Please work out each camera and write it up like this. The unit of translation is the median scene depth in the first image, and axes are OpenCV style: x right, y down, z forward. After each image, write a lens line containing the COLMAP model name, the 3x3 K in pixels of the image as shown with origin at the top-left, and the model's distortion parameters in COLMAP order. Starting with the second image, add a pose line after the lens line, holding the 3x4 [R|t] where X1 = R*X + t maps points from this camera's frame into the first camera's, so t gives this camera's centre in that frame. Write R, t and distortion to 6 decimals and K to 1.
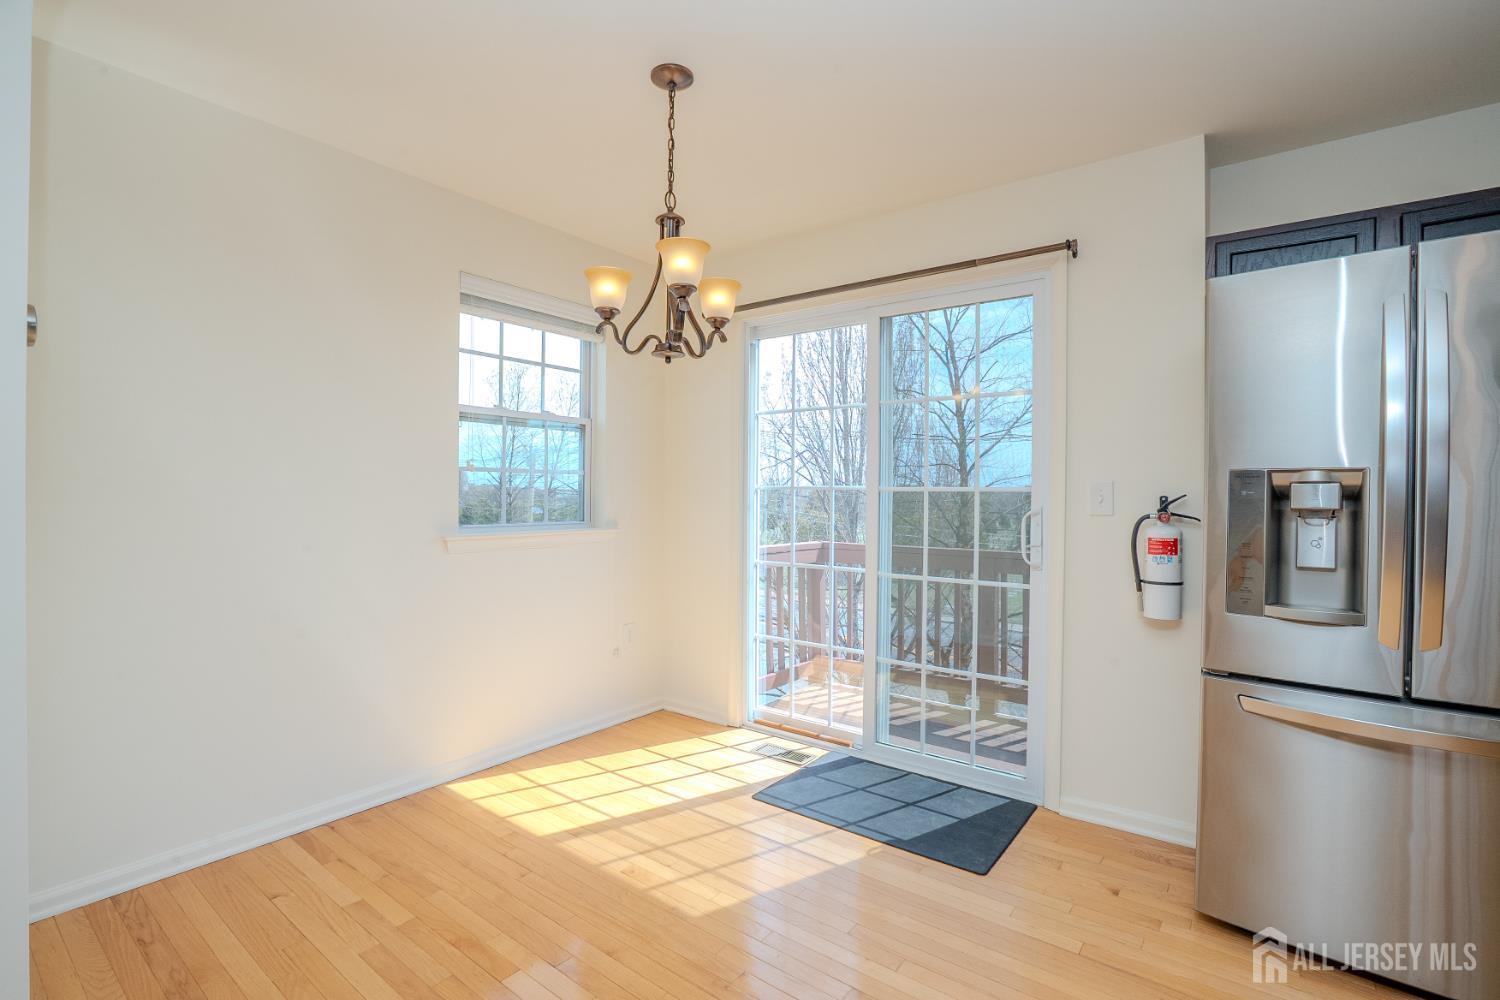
lens RADIAL K [[685.2, 0, 751.1], [0, 685.2, 502.2], [0, 0, 1]] dist [-0.052989, 0.019874]
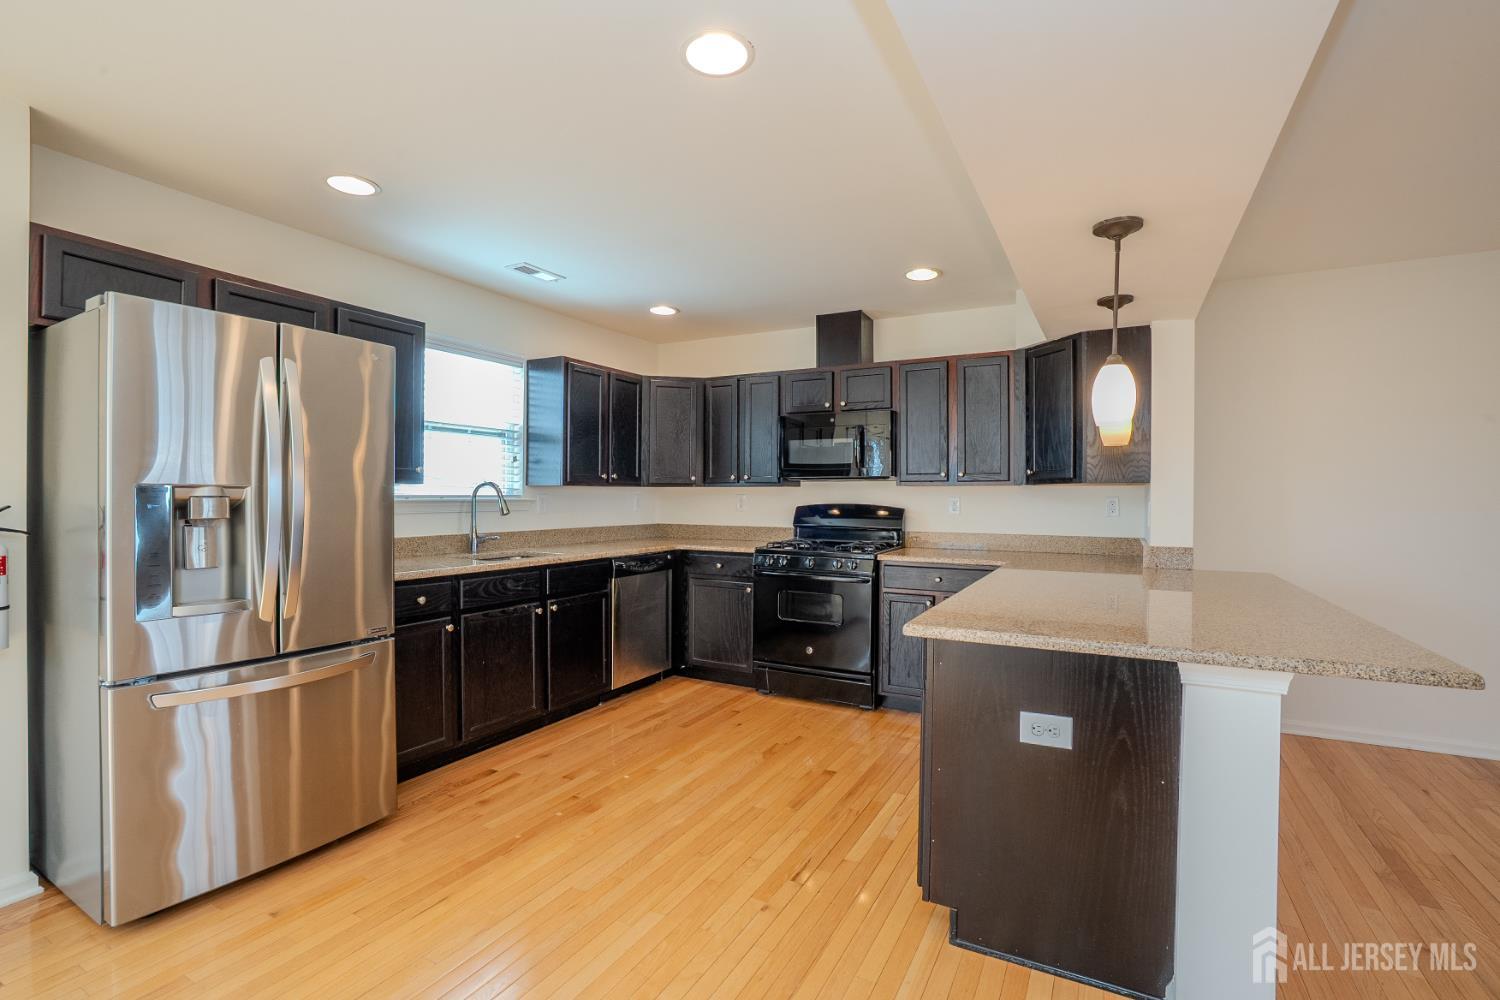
lens RADIAL K [[685.2, 0, 751.1], [0, 685.2, 502.2], [0, 0, 1]] dist [-0.052989, 0.019874]
pose [[-0.162714, -0.019973, 0.986471, -0.368042], [-0.002358, 0.999800, 0.019854, -0.035085], [-0.986670, 0.000904, -0.162729, 0.183032]]
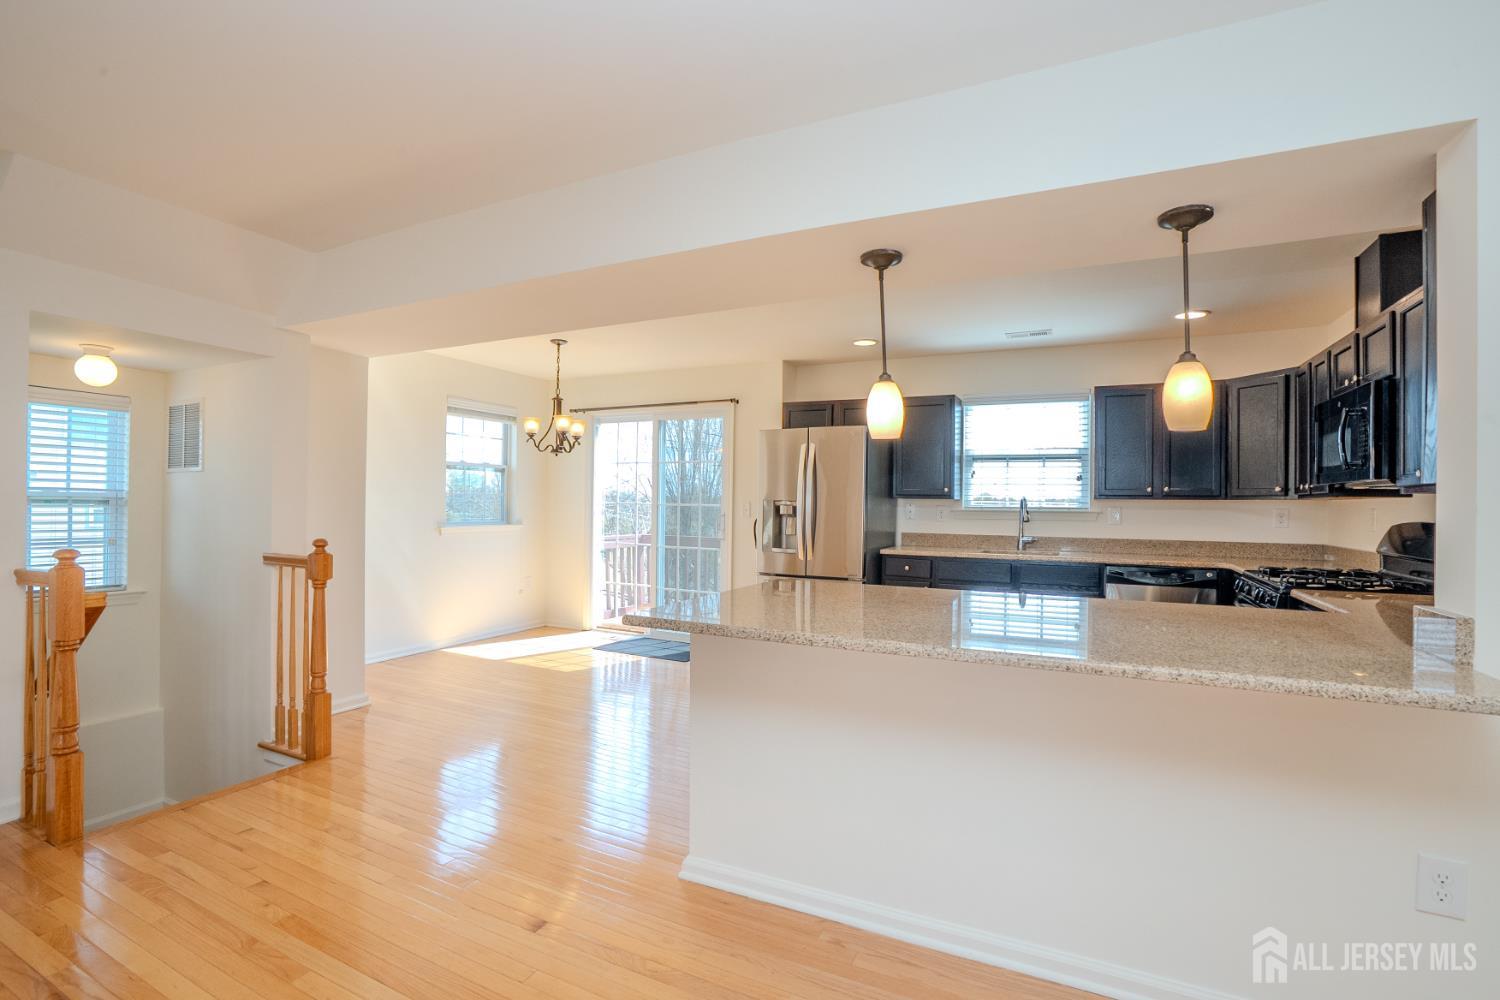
lens RADIAL K [[685.2, 0, 751.1], [0, 685.2, 502.2], [0, 0, 1]] dist [-0.052989, 0.019874]
pose [[0.981116, 0.003743, 0.193382, 0.087572], [-0.002433, 0.999972, -0.007013, -0.015074], [-0.193403, 0.006410, 0.981098, -1.453177]]
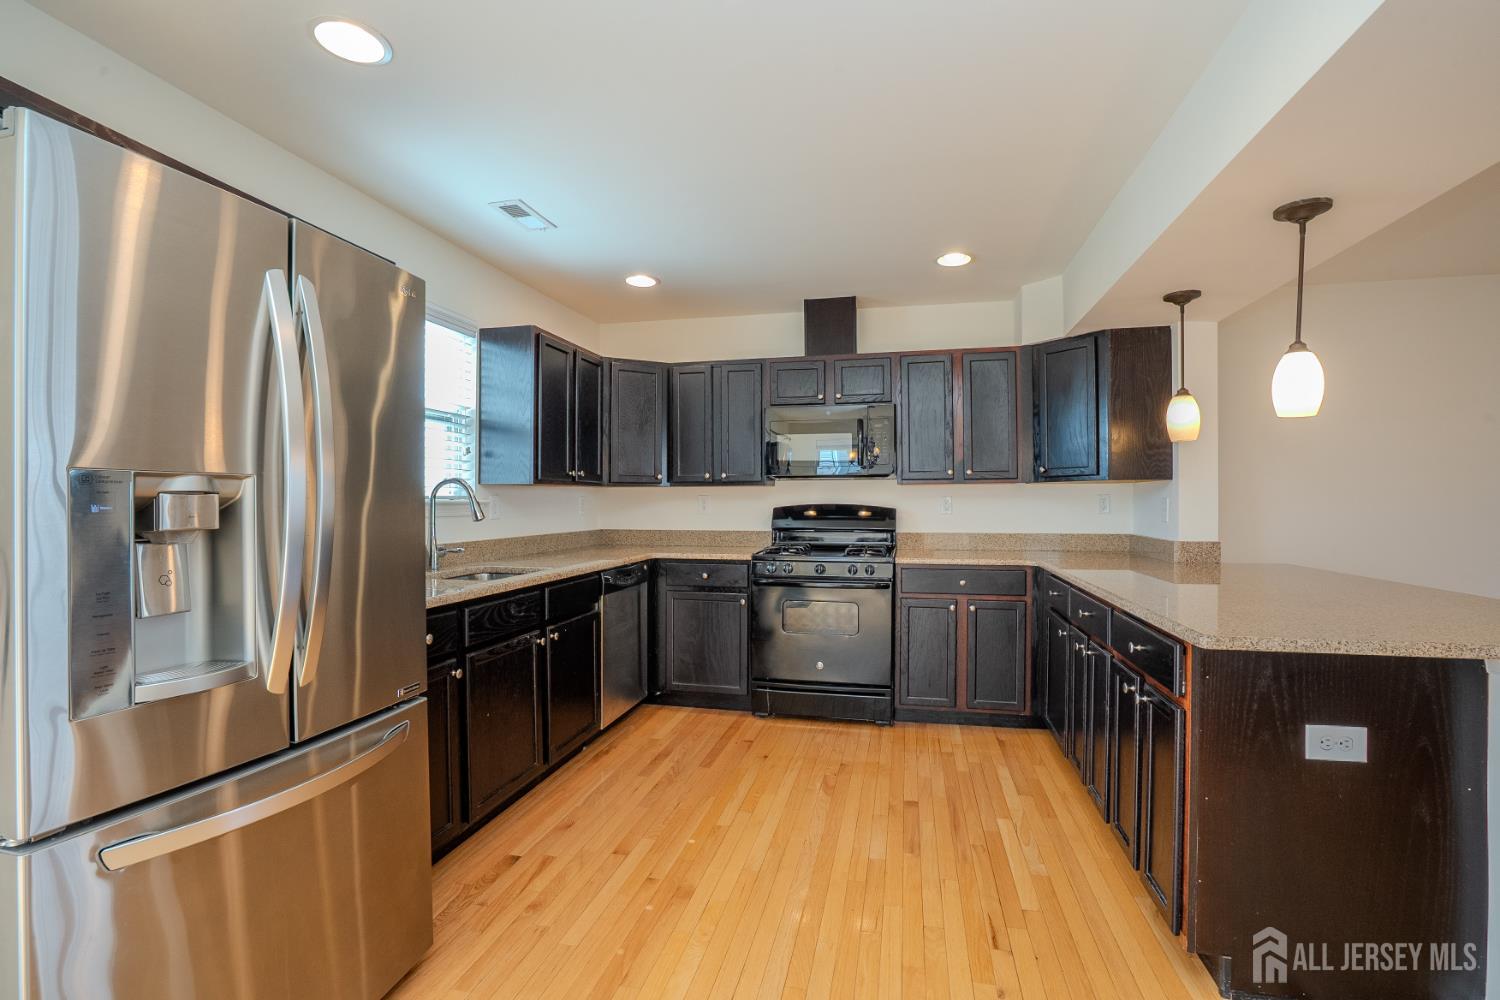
lens RADIAL K [[685.2, 0, 751.1], [0, 685.2, 502.2], [0, 0, 1]] dist [-0.052989, 0.019874]
pose [[-0.417371, -0.011242, 0.908666, -0.029773], [0.002157, 0.999908, 0.013361, -0.021394], [-0.908733, 0.007537, -0.417309, 0.573657]]
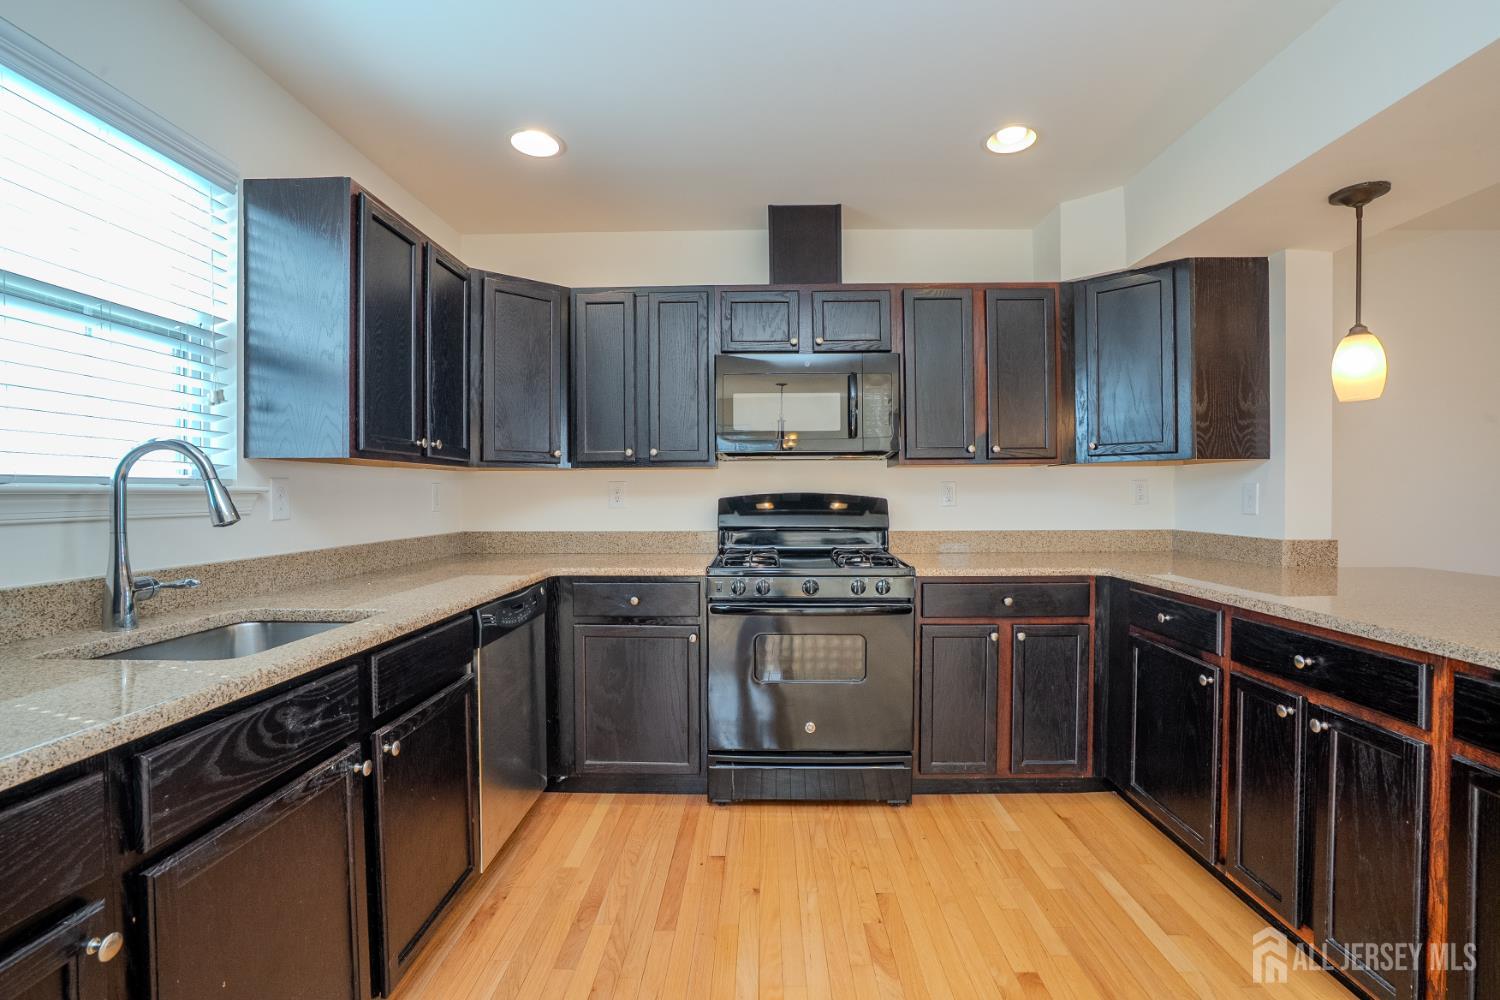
lens RADIAL K [[685.2, 0, 751.1], [0, 685.2, 502.2], [0, 0, 1]] dist [-0.052989, 0.019874]
pose [[-0.592620, -0.017779, 0.805286, 0.554300], [0.003640, 0.999687, 0.024749, -0.006287], [-0.805474, 0.017598, -0.592370, 0.478917]]
